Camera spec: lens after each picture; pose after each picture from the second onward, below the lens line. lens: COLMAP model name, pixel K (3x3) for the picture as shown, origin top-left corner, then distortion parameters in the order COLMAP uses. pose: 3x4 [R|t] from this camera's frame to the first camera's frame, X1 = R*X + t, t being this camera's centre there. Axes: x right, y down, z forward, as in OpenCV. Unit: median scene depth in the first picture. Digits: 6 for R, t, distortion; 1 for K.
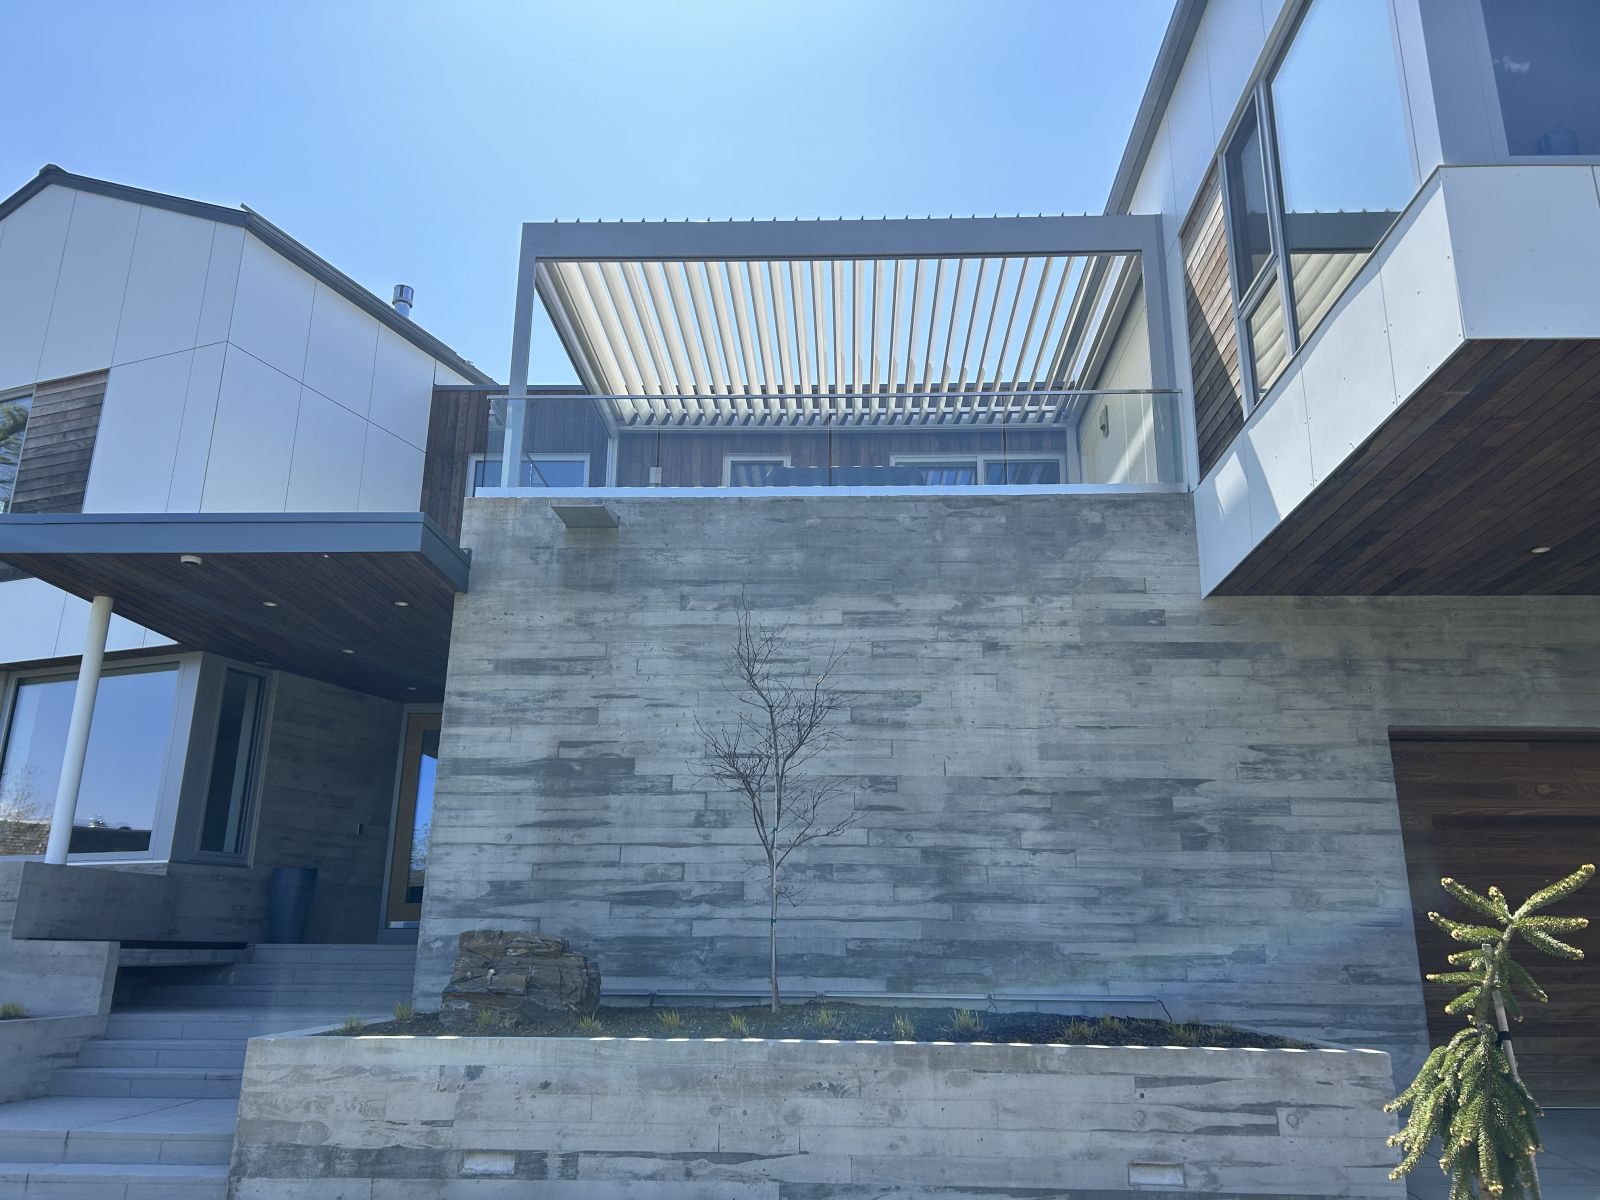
lens RADIAL K [[1179.1, 0, 795.4], [0, 1179.1, 590.6], [0, 0, 1]] dist [0.117231, -0.147630]
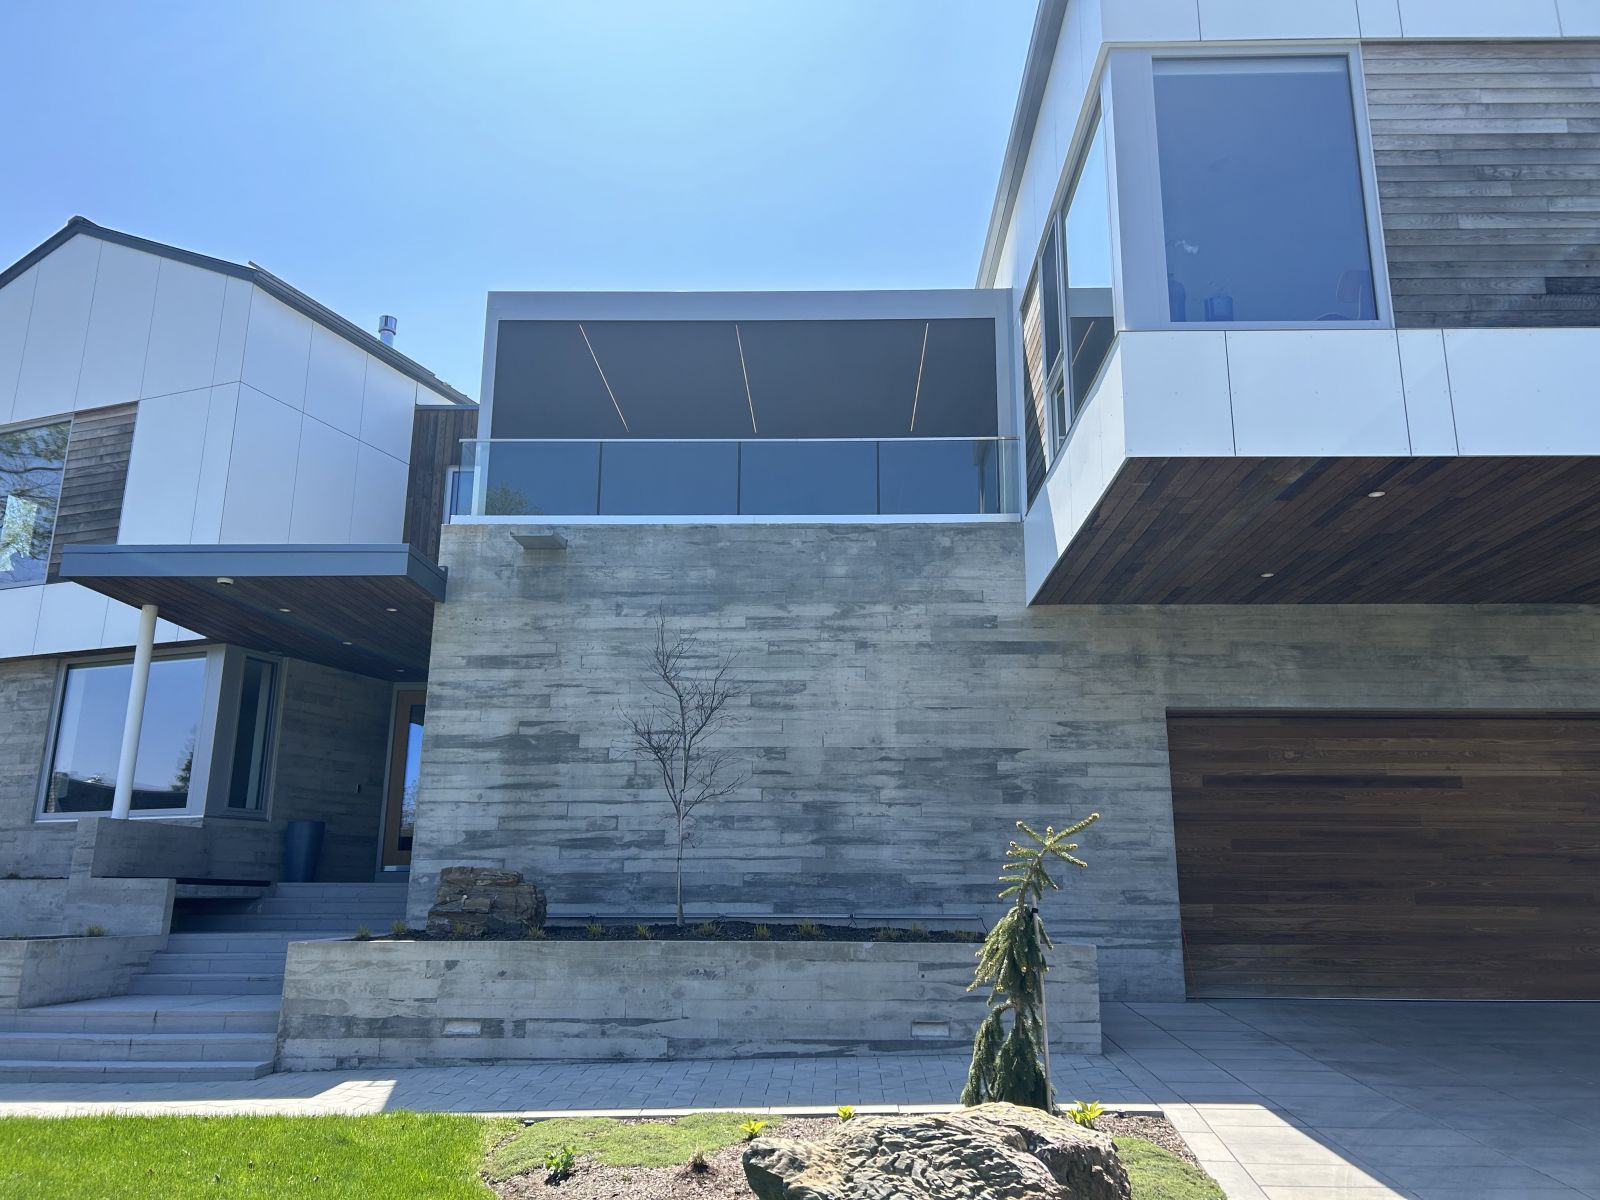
lens RADIAL K [[1179.1, 0, 795.4], [0, 1179.1, 590.6], [0, 0, 1]] dist [0.117231, -0.147630]
pose [[0.999934, -0.001715, 0.011338, 0.082717], [0.001265, 0.999215, 0.039591, -0.063140], [-0.011397, -0.039574, 0.999152, -0.267494]]
